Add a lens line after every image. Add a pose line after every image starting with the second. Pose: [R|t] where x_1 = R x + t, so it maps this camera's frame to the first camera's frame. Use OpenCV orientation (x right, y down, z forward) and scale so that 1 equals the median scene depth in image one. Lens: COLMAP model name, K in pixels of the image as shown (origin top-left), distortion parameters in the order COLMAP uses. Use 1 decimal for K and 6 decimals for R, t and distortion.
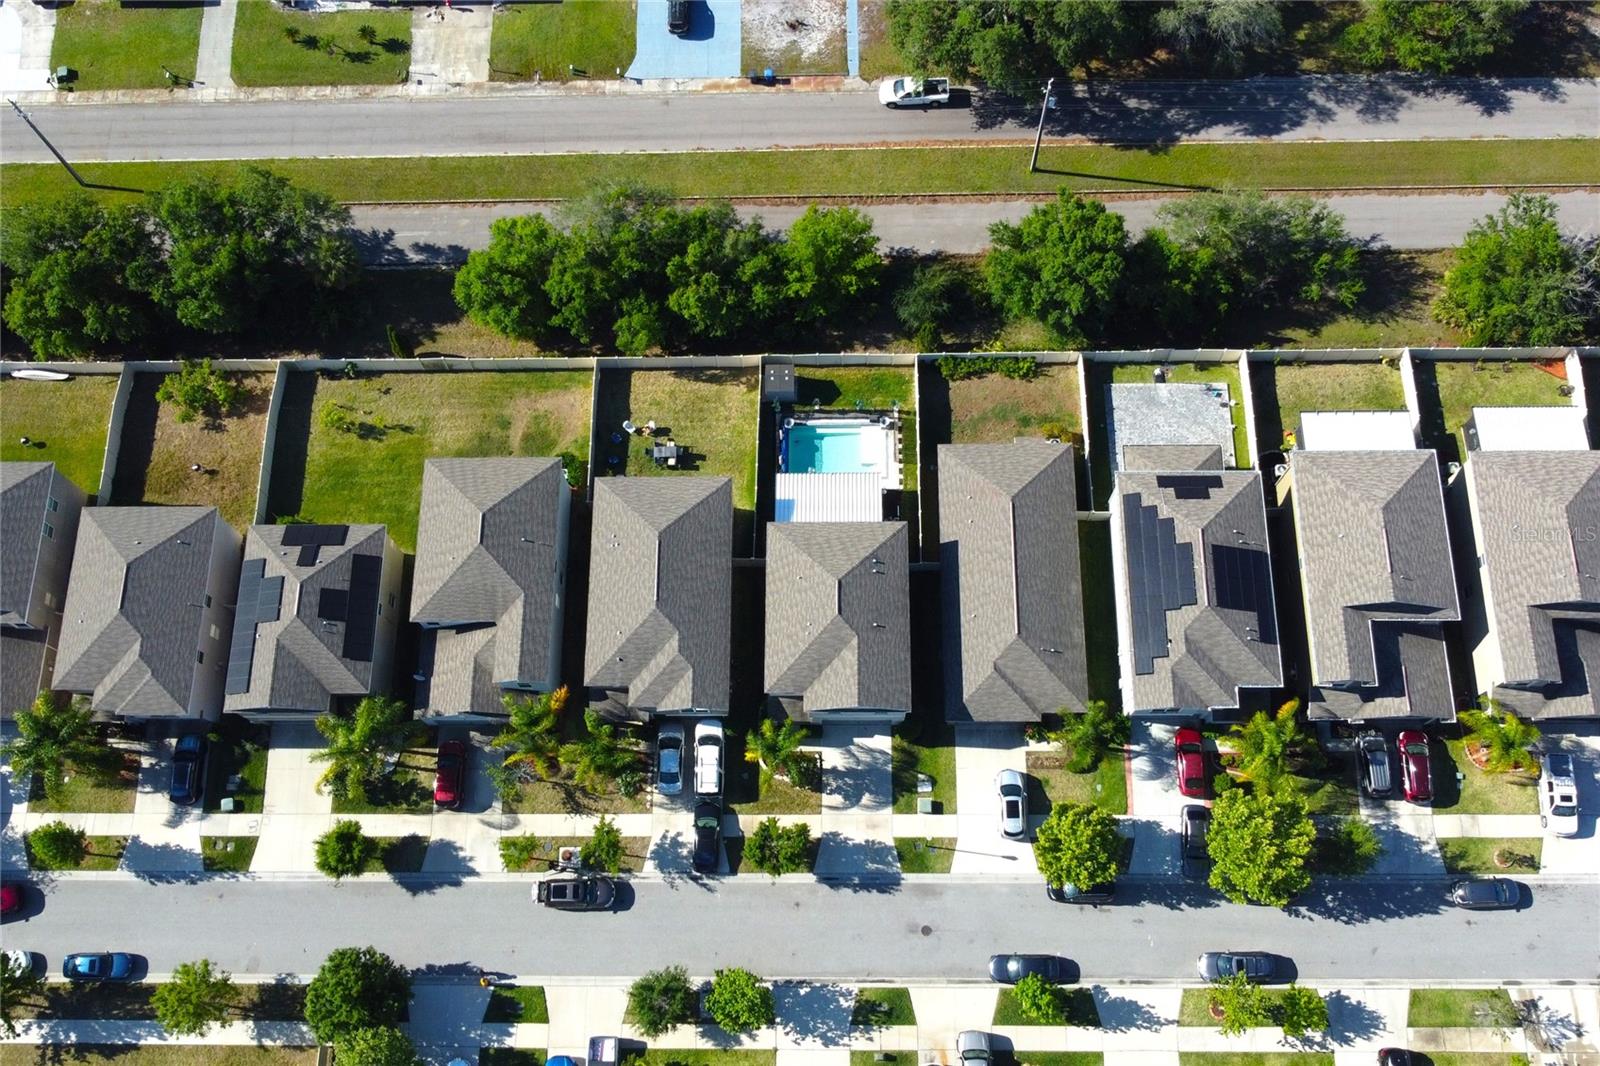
lens RADIAL K [[1435.3, 0, 800.0], [0, 1435.3, 533.0], [0, 0, 1]] dist [-0.000221, -0.006998]
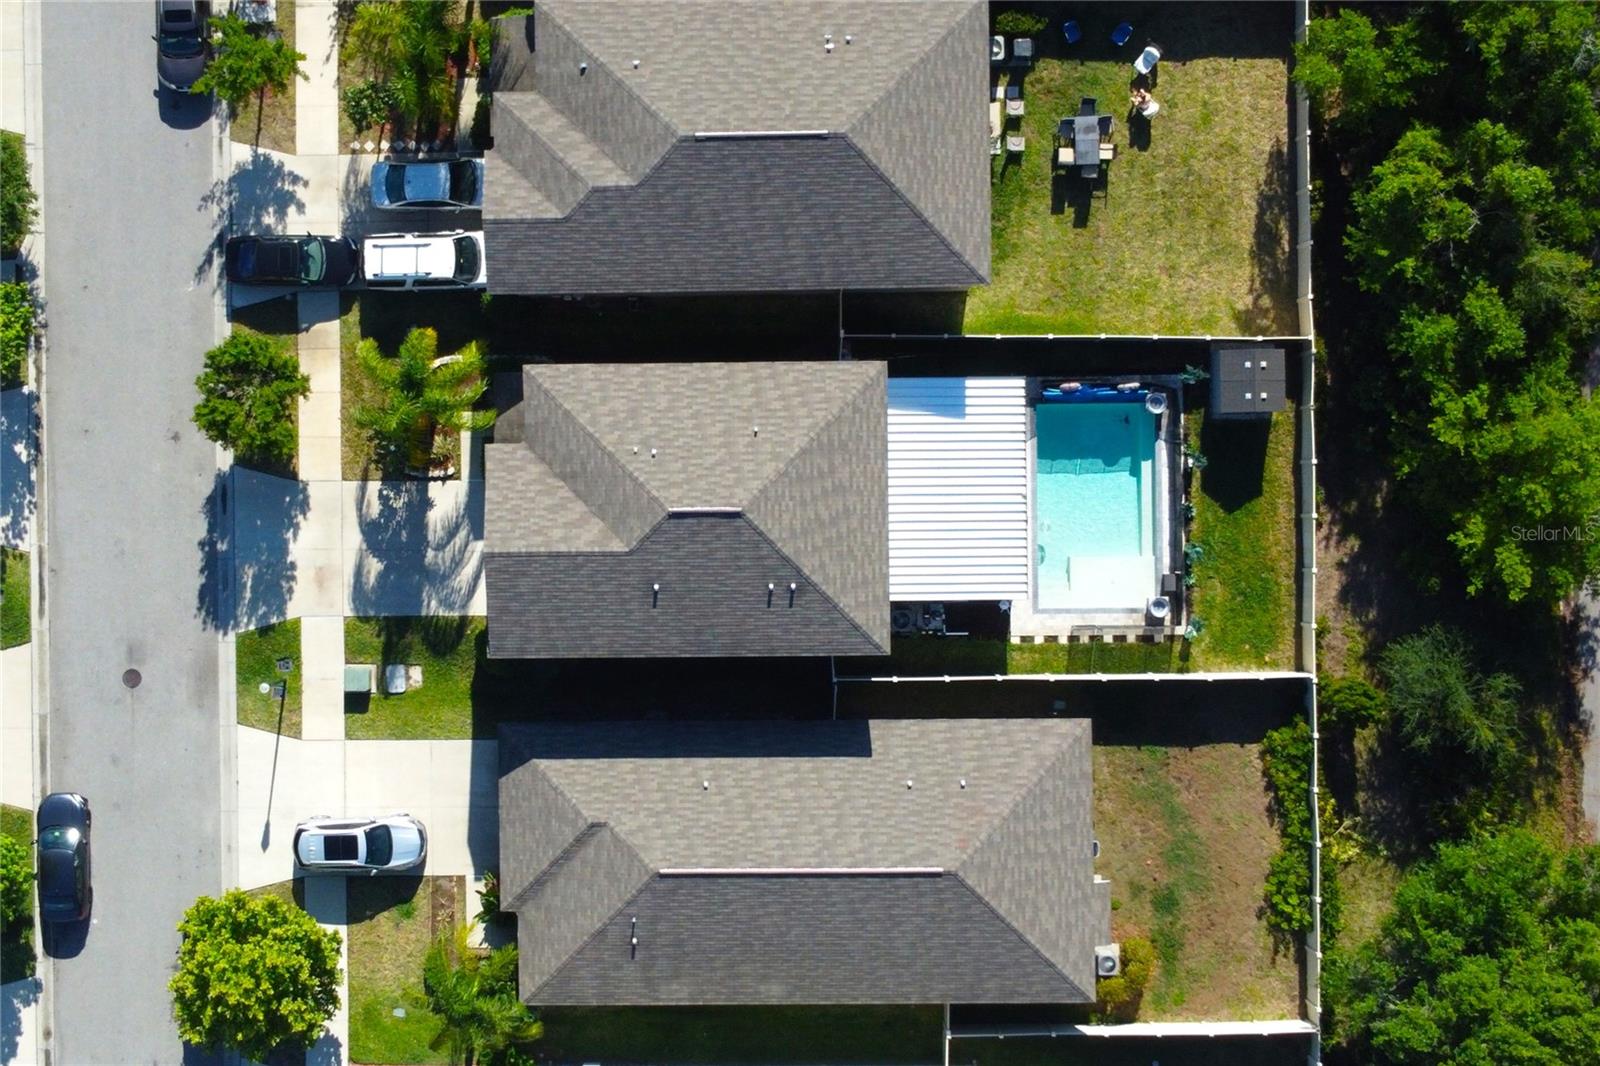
lens RADIAL K [[2388.9, 0, 709.7], [0, 2388.9, 510.6], [0, 0, 1]] dist [0.001710, -0.072052]
pose [[0.015969, 0.999309, 0.033549, -0.000916], [-0.934849, 0.003020, 0.355032, -0.234487], [0.354685, -0.037033, 0.934252, 0.235423]]
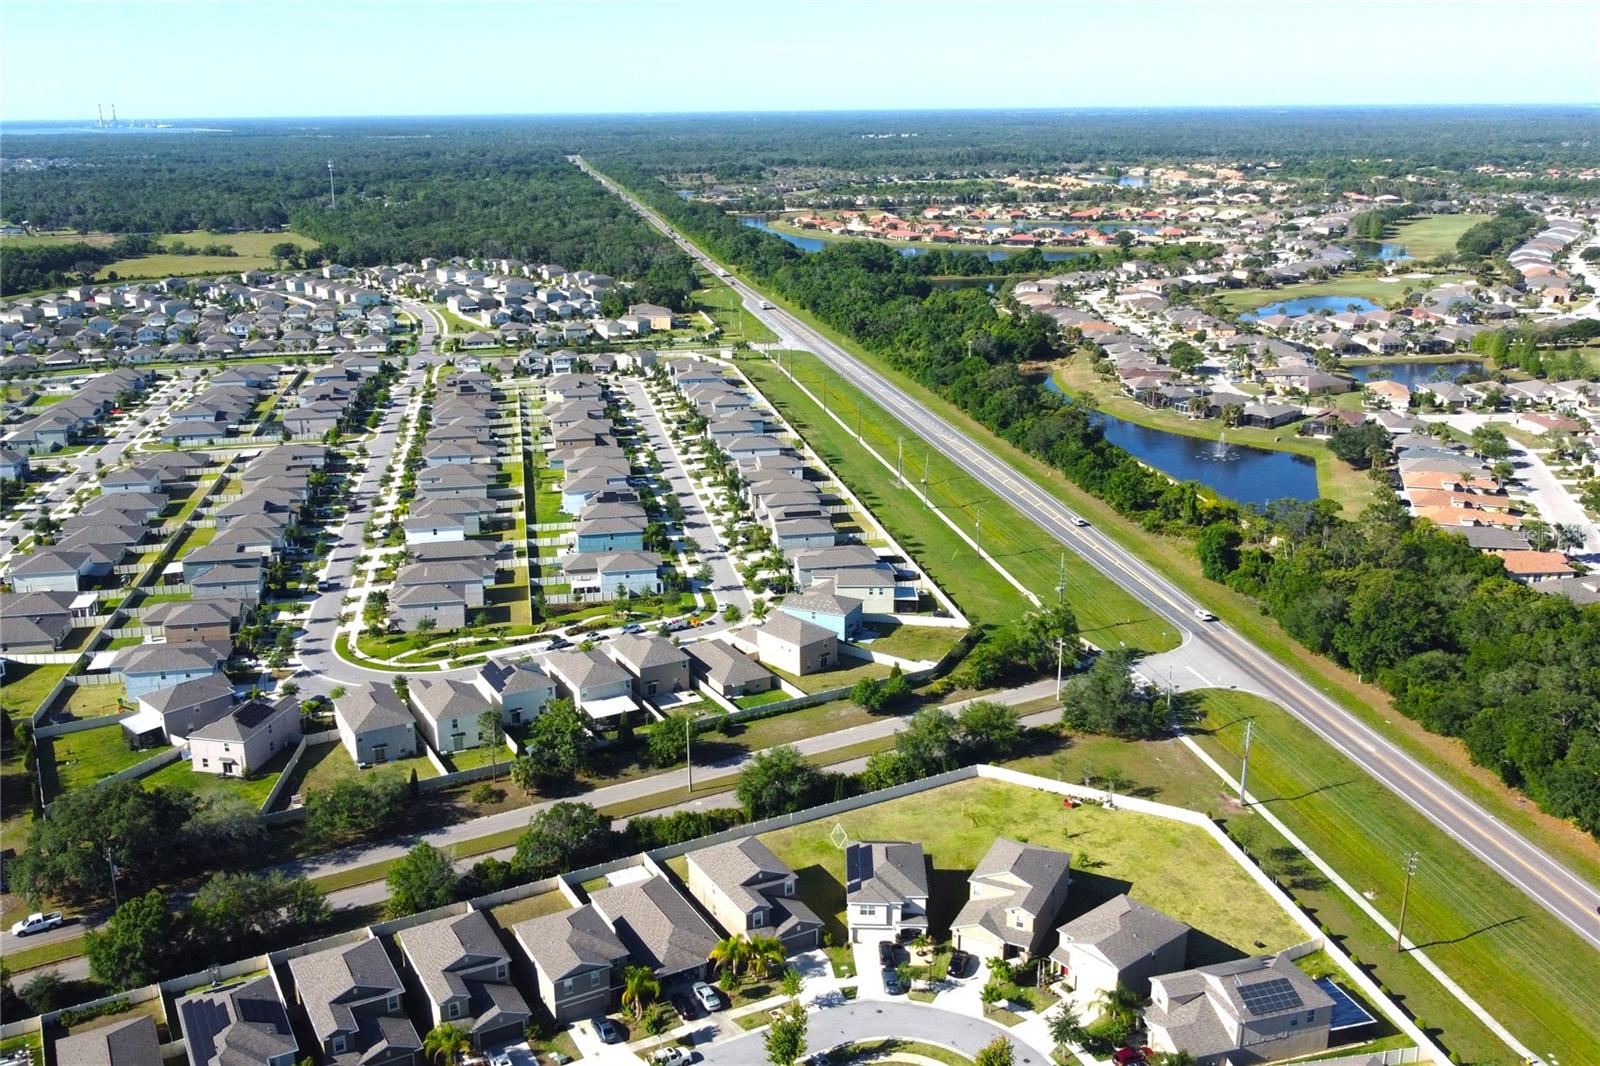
lens RADIAL K [[1526.1, 0, 795.0], [0, 1526.1, 483.5], [0, 0, 1]] dist [0.003994, -0.014728]
pose [[0.882746, -0.109797, 0.456841, 0.118568], [0.442606, 0.520604, -0.730118, 1.172623], [-0.157668, 0.846709, 0.508158, -0.421055]]
